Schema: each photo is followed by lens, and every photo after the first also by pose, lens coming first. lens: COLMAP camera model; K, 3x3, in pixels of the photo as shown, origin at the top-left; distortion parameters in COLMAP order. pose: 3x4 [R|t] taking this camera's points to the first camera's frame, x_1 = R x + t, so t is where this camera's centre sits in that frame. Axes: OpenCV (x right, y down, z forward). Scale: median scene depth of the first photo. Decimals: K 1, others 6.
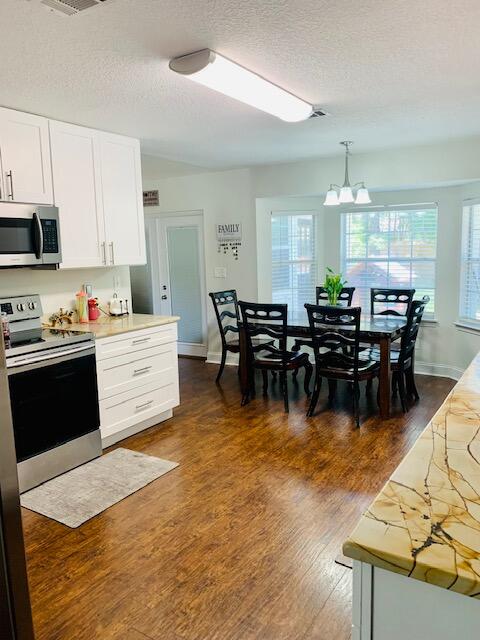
lens RADIAL K [[491.4, 0, 240.5], [0, 491.4, 318.9], [0, 0, 1]] dist [0.016339, -0.017152]
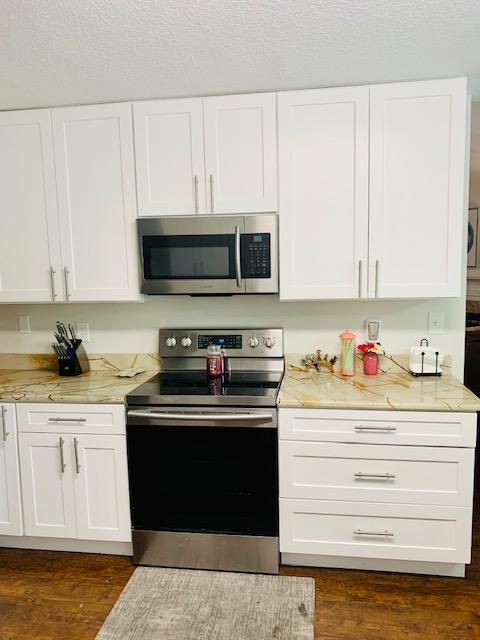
lens RADIAL K [[491.4, 0, 239.8], [0, 491.4, 321.7], [0, 0, 1]] dist [0.016339, -0.017152]
pose [[0.396902, 0.128255, -0.908856, 0.276232], [-0.115280, 0.989314, 0.089265, -0.126582], [0.910593, 0.069343, 0.407446, 0.647730]]
